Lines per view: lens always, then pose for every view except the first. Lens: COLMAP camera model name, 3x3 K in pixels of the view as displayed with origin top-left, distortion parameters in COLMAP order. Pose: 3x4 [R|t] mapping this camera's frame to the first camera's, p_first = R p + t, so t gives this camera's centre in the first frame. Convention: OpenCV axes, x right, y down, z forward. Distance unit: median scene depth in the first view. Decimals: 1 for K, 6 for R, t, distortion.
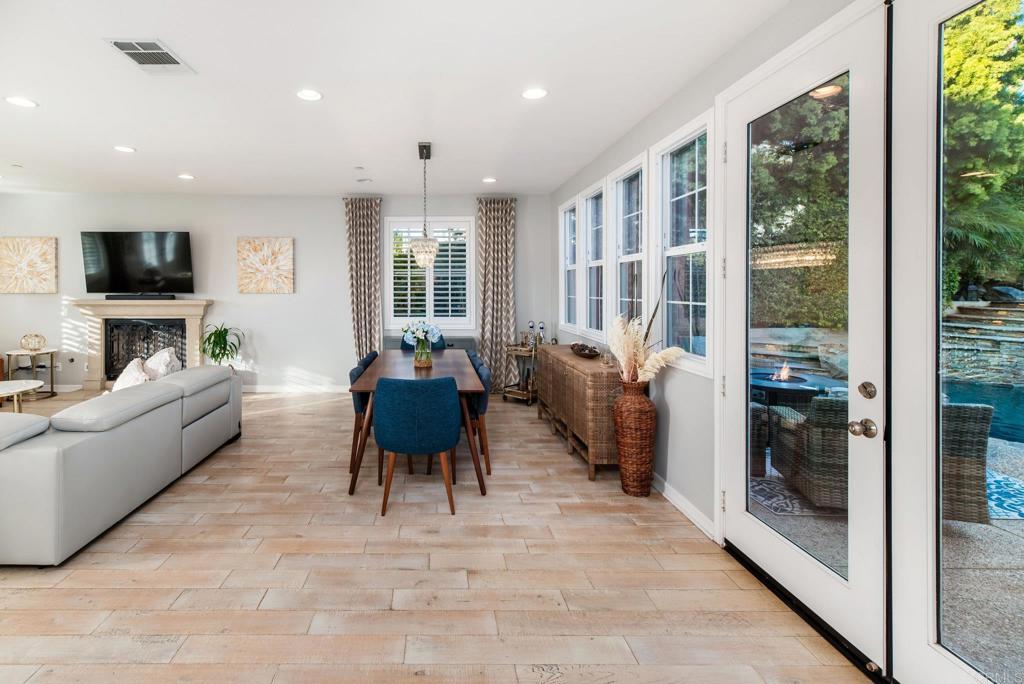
lens RADIAL K [[467.2, 0, 431.9], [0, 467.2, 283.7], [0, 0, 1]] dist [0.011219, -0.000693]
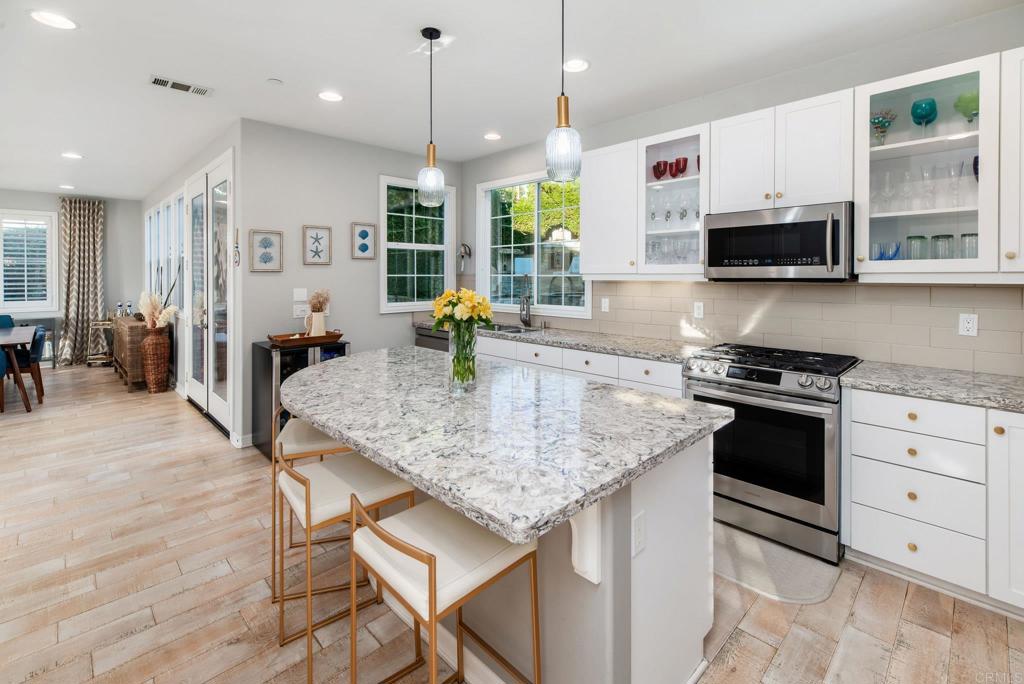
lens RADIAL K [[467.2, 0, 513.5], [0, 467.2, 276.5], [0, 0, 1]] dist [0.011219, -0.000693]
pose [[0.724012, -0.003122, 0.689780, 0.104462], [-0.002931, 0.999967, 0.007602, 0.001205], [-0.689781, -0.007526, 0.723979, -0.626504]]
